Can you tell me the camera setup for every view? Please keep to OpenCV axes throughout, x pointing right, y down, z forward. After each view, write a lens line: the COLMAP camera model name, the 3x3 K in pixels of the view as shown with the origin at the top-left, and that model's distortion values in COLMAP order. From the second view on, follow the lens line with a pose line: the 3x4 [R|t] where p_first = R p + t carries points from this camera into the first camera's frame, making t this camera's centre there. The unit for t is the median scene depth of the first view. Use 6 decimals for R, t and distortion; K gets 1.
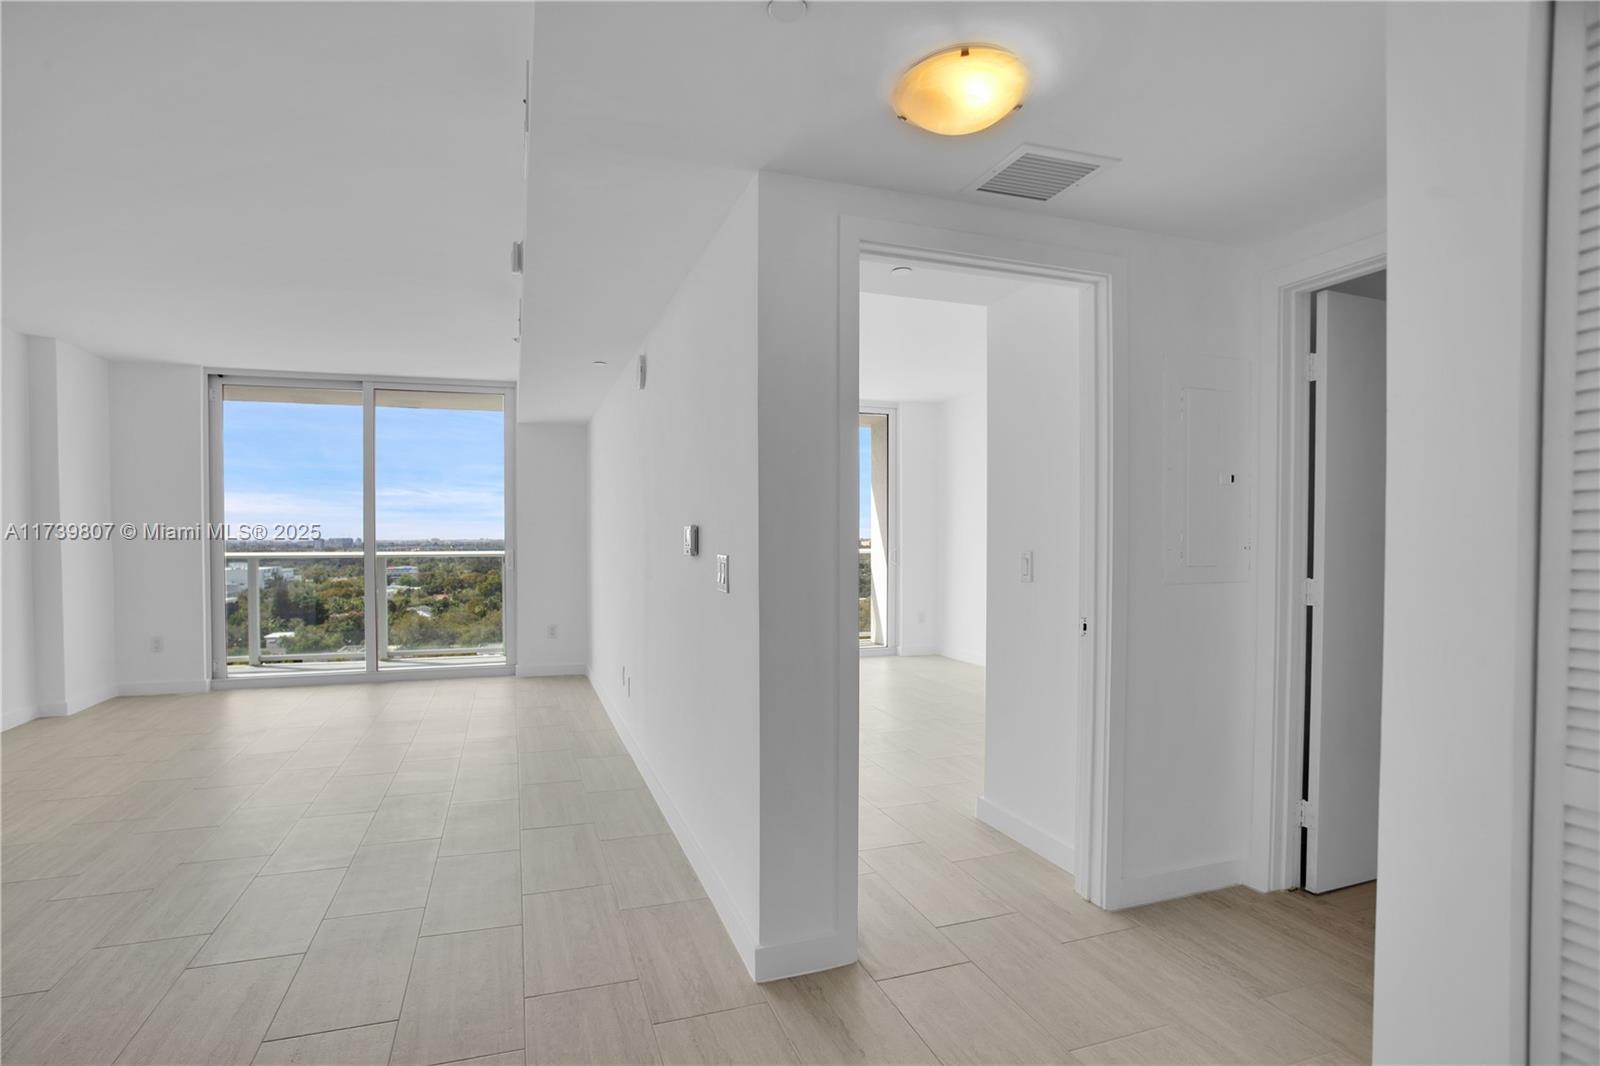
lens RADIAL K [[810.2, 0, 761.4], [0, 810.2, 555.0], [0, 0, 1]] dist [-0.000283, 0.000775]
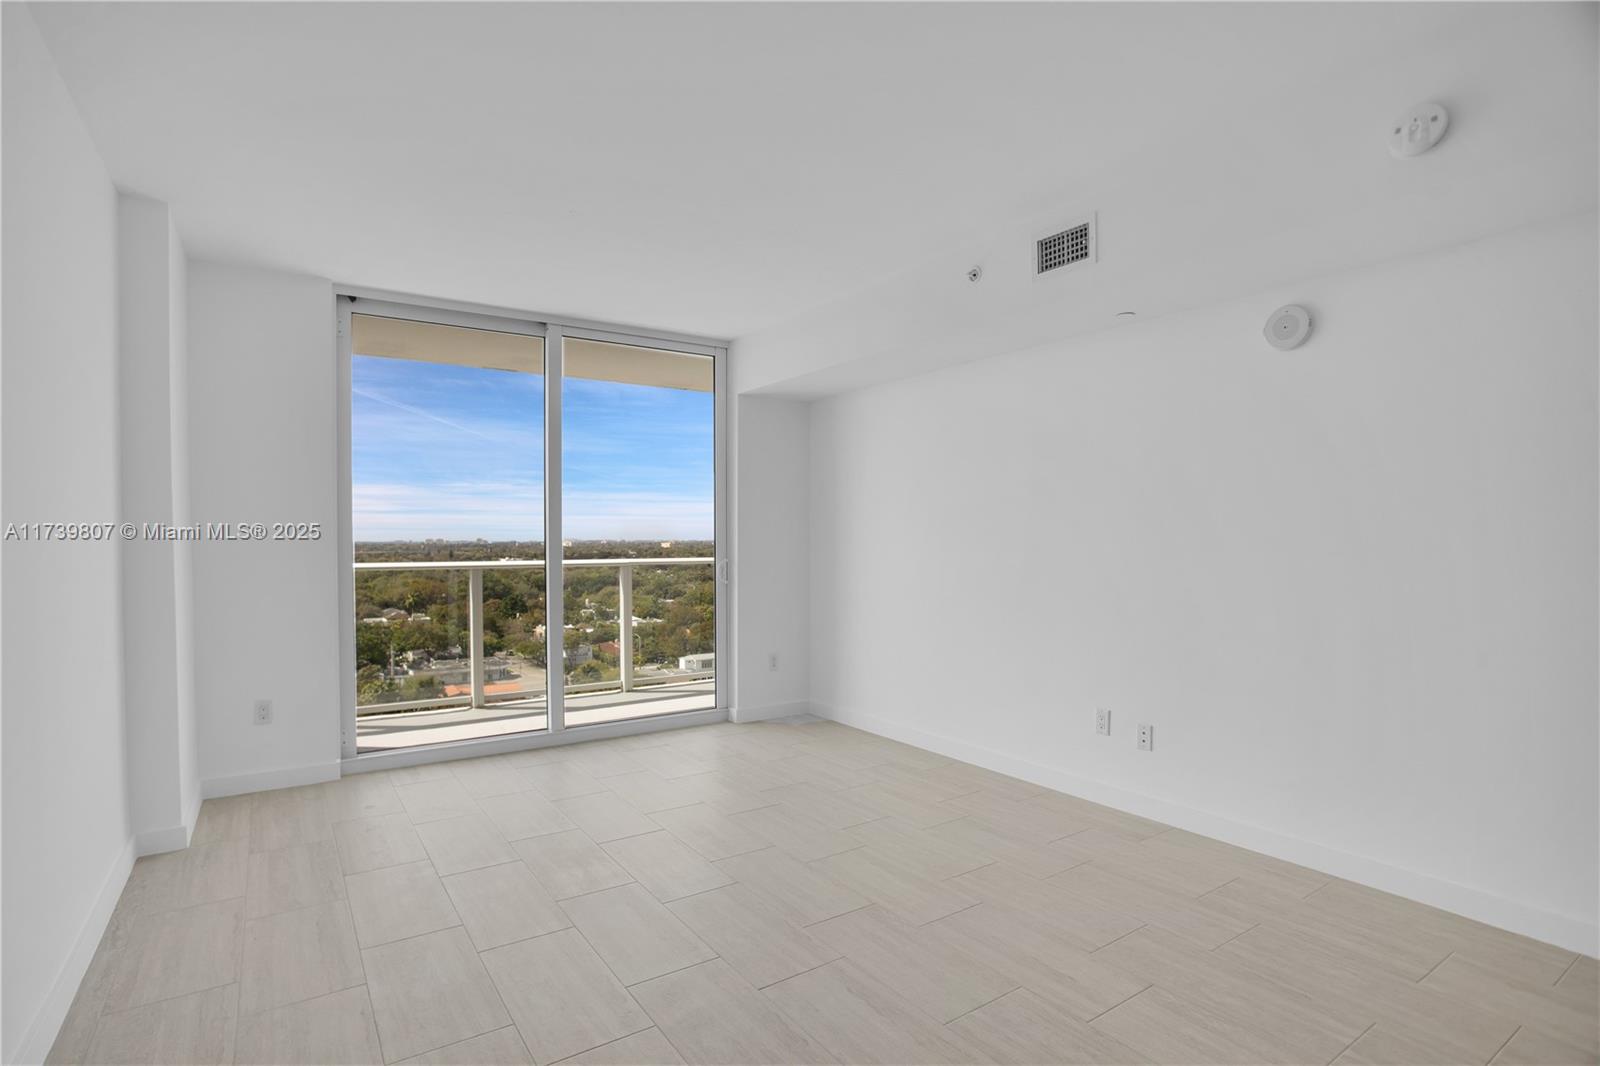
lens RADIAL K [[779.5, 0, 775.5], [0, 779.5, 553.2], [0, 0, 1]] dist [-0.022421, 0.000873]
pose [[0.951692, -0.004007, 0.307029, -0.501256], [0.004850, 0.999986, -0.001981, -0.009453], [-0.307017, 0.003374, 0.951698, 0.278369]]
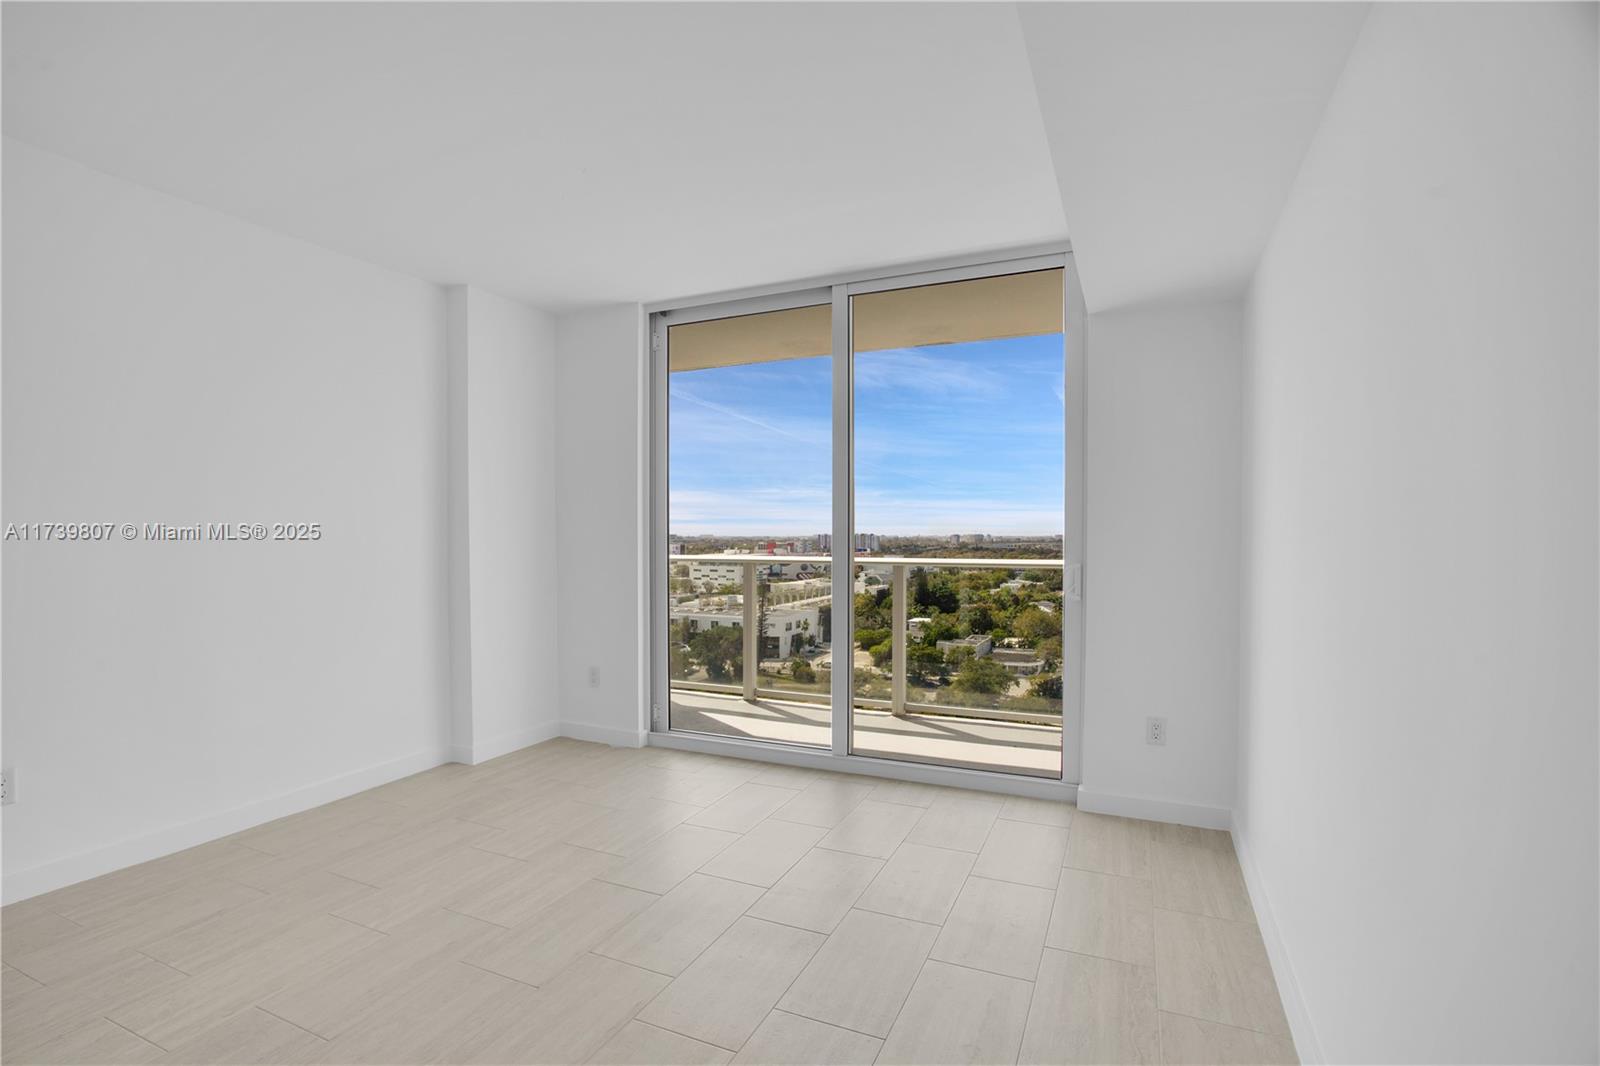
lens RADIAL K [[779.5, 0, 775.5], [0, 779.5, 553.2], [0, 0, 1]] dist [-0.022421, 0.000873]
pose [[0.737756, 0.016744, -0.674859, -0.115736], [-0.013733, 0.999858, 0.009795, -0.013837], [0.674927, 0.002041, 0.737881, 0.522807]]
